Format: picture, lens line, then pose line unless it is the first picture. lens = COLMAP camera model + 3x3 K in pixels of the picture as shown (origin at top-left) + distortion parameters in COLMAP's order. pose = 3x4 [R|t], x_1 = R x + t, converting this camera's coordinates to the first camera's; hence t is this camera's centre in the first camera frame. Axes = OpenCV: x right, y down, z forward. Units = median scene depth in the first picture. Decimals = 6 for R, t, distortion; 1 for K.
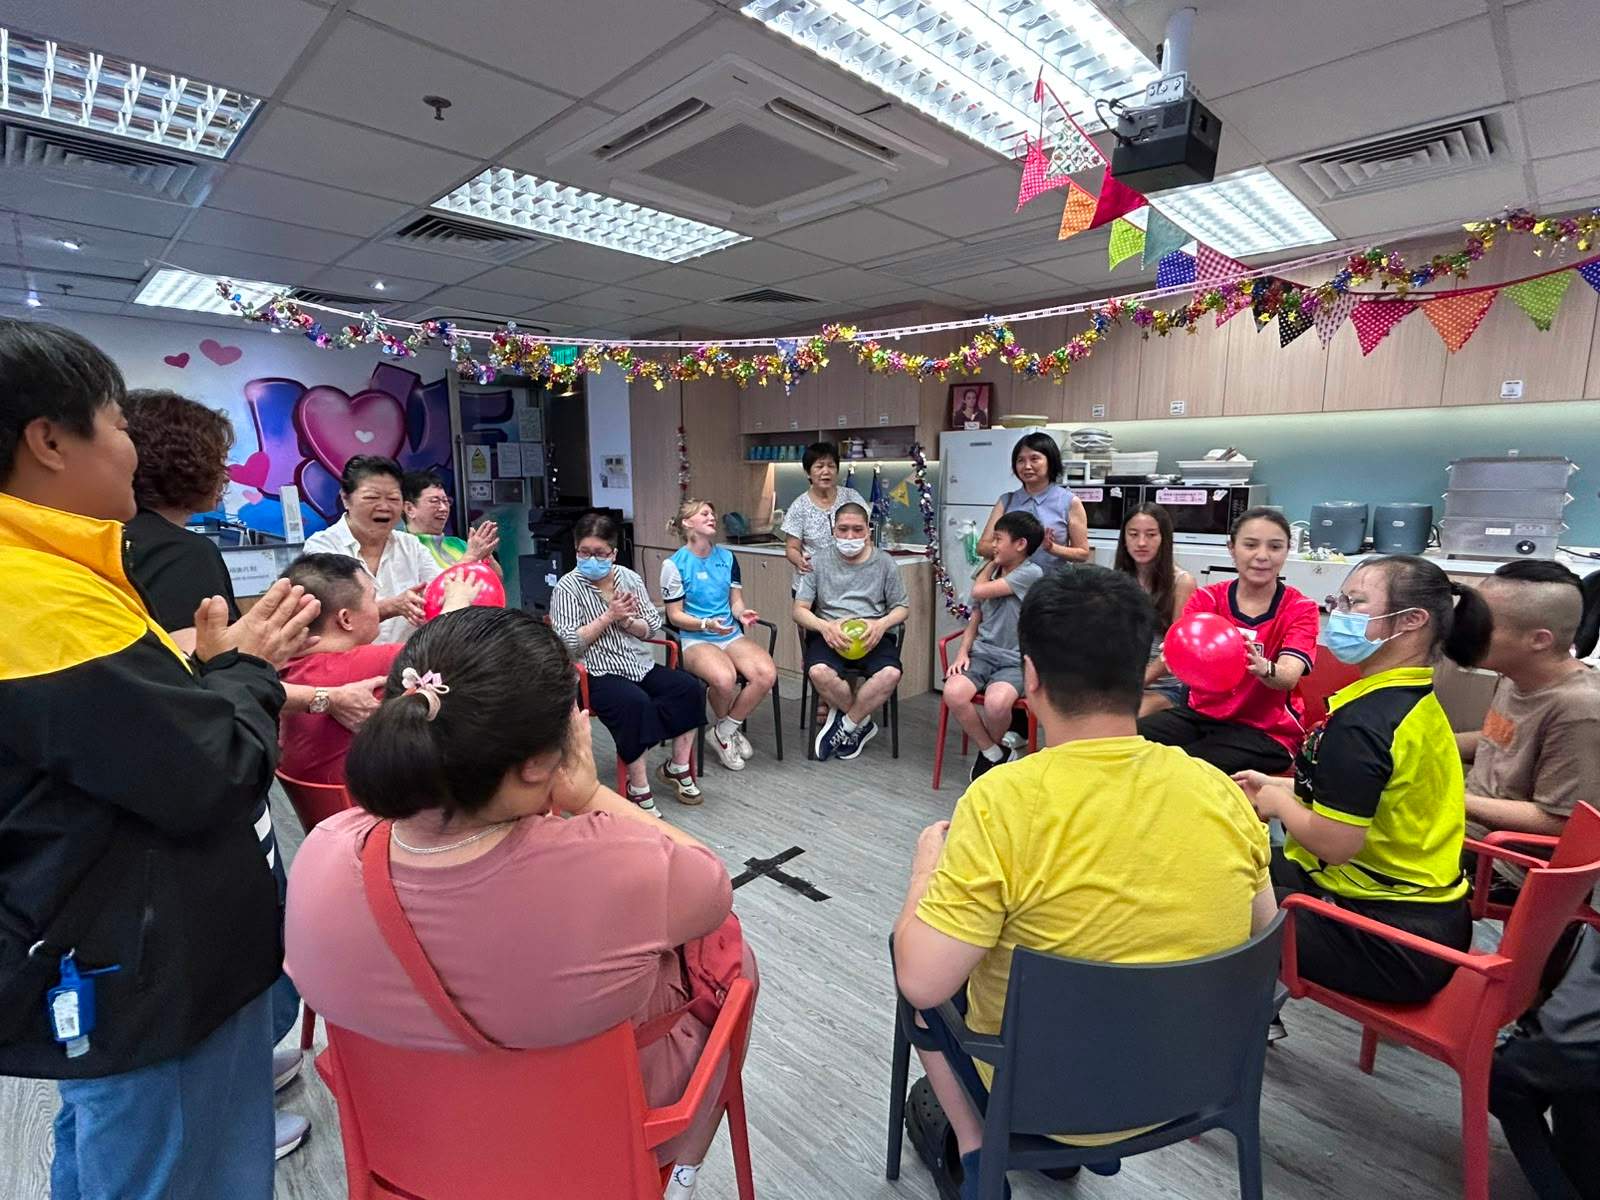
lens RADIAL K [[794.4, 0, 800.0], [0, 794.4, 600.0], [0, 0, 1]] dist [-0.002314, -0.001146]
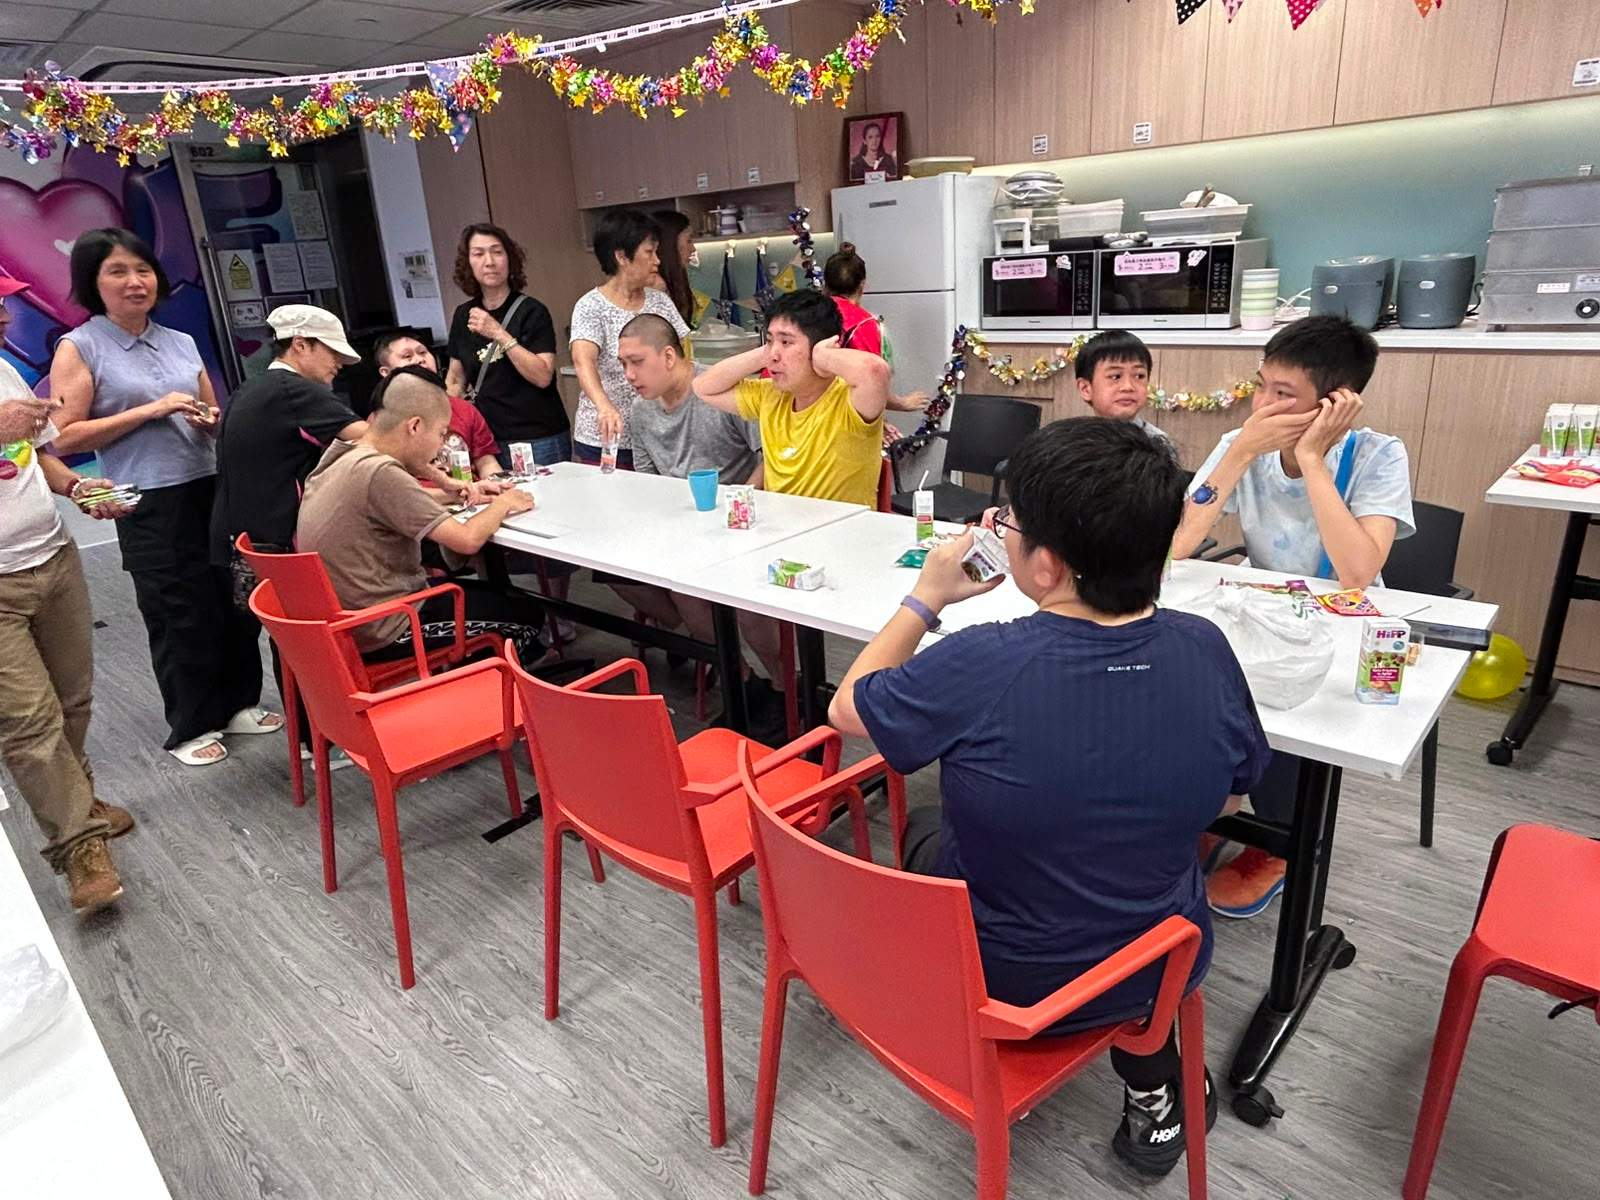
lens RADIAL K [[999.6, 0, 800.0], [0, 999.6, 600.0], [0, 0, 1]] dist [-0.008965, 0.004945]
pose [[0.997900, -0.064759, -0.001676, 0.139659], [0.064061, 0.982643, 0.174097, -0.007315], [-0.009627, -0.173838, 0.984727, 0.055203]]
